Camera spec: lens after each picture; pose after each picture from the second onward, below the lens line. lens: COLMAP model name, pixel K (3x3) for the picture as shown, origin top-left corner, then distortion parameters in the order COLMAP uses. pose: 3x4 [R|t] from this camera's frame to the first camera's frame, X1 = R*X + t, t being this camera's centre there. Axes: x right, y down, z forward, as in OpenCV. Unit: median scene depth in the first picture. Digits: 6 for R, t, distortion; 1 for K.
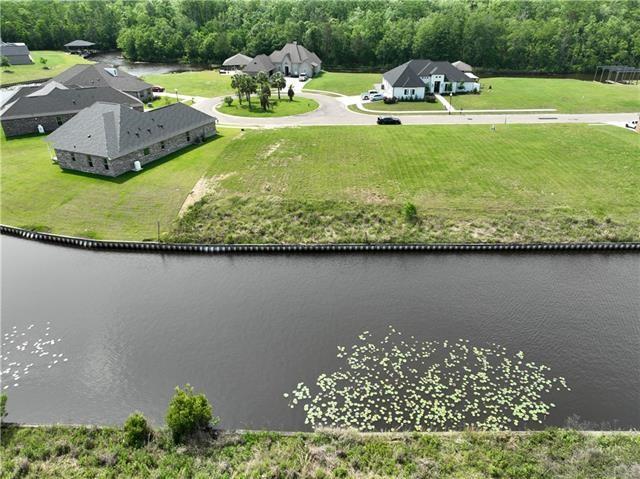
lens RADIAL K [[448.9, 0, 320.0], [0, 448.9, 239.5], [0, 0, 1]] dist [0.004732, 0.002485]
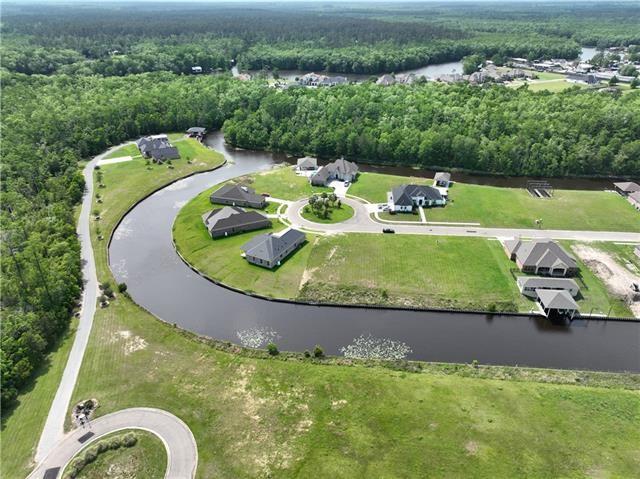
lens RADIAL K [[448.9, 0, 320.0], [0, 448.9, 239.5], [0, 0, 1]] dist [0.004732, 0.002485]
pose [[0.996002, 0.044310, -0.077566, 0.004899], [-0.044400, 0.999014, 0.000566, -0.182951], [0.077514, 0.002880, 0.996987, -0.874788]]
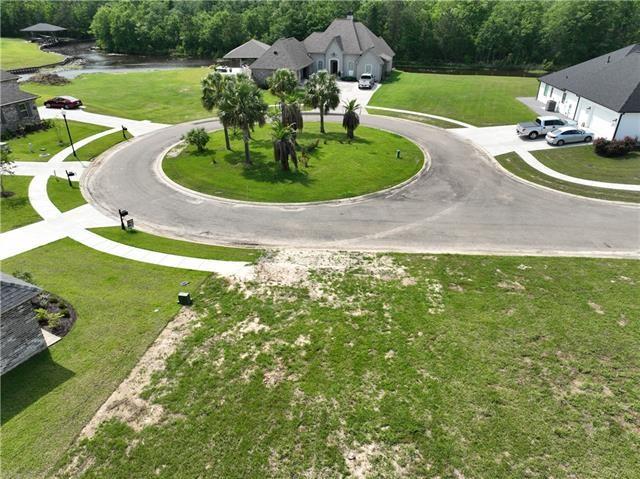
lens RADIAL K [[448.9, 0, 320.0], [0, 448.9, 239.5], [0, 0, 1]] dist [0.004732, 0.002485]
pose [[0.997470, 0.035856, -0.061388, -0.065832], [-0.035855, 0.999356, 0.001111, -0.221718], [0.061389, 0.001093, 0.998113, 0.600041]]
